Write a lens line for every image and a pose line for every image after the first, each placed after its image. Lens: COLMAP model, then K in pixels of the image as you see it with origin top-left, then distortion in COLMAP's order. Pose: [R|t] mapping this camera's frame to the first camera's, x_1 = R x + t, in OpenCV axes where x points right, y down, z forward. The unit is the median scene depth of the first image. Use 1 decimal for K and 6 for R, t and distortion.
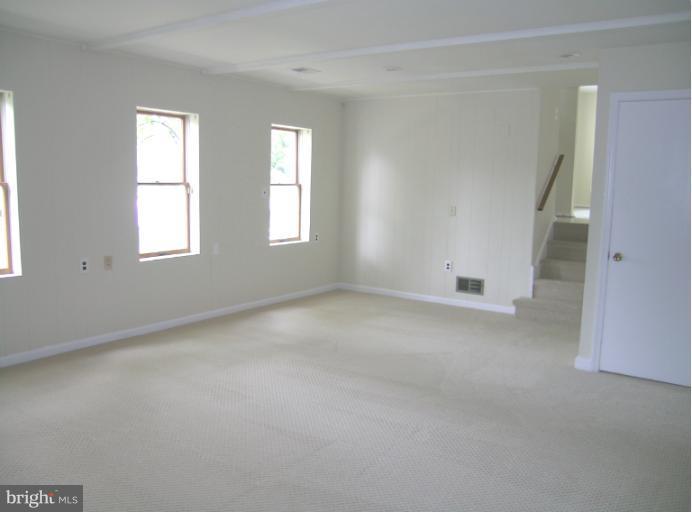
lens RADIAL K [[576.3, 0, 344.1], [0, 576.3, 258.0], [0, 0, 1]] dist [-0.124045, 0.044440]
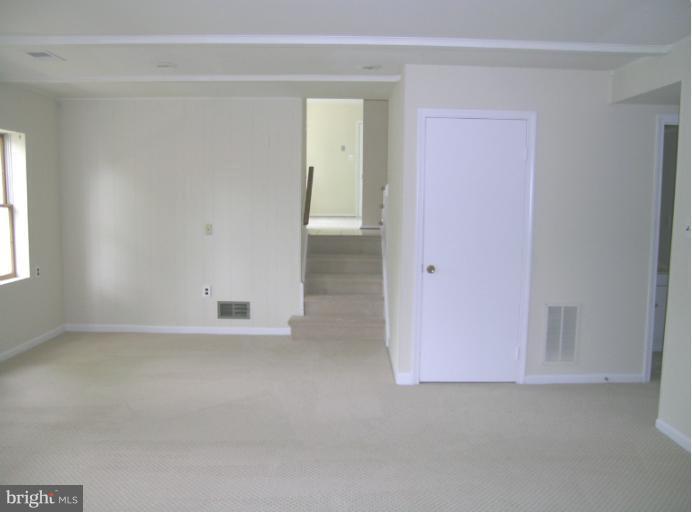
lens RADIAL K [[576.3, 0, 347.0], [0, 576.3, 254.4], [0, 0, 1]] dist [-0.124045, 0.044440]
pose [[0.814523, -0.069314, 0.575975, -0.161387], [0.082137, 0.996614, 0.003780, -0.030723], [-0.574287, 0.044230, 0.817458, 0.156310]]
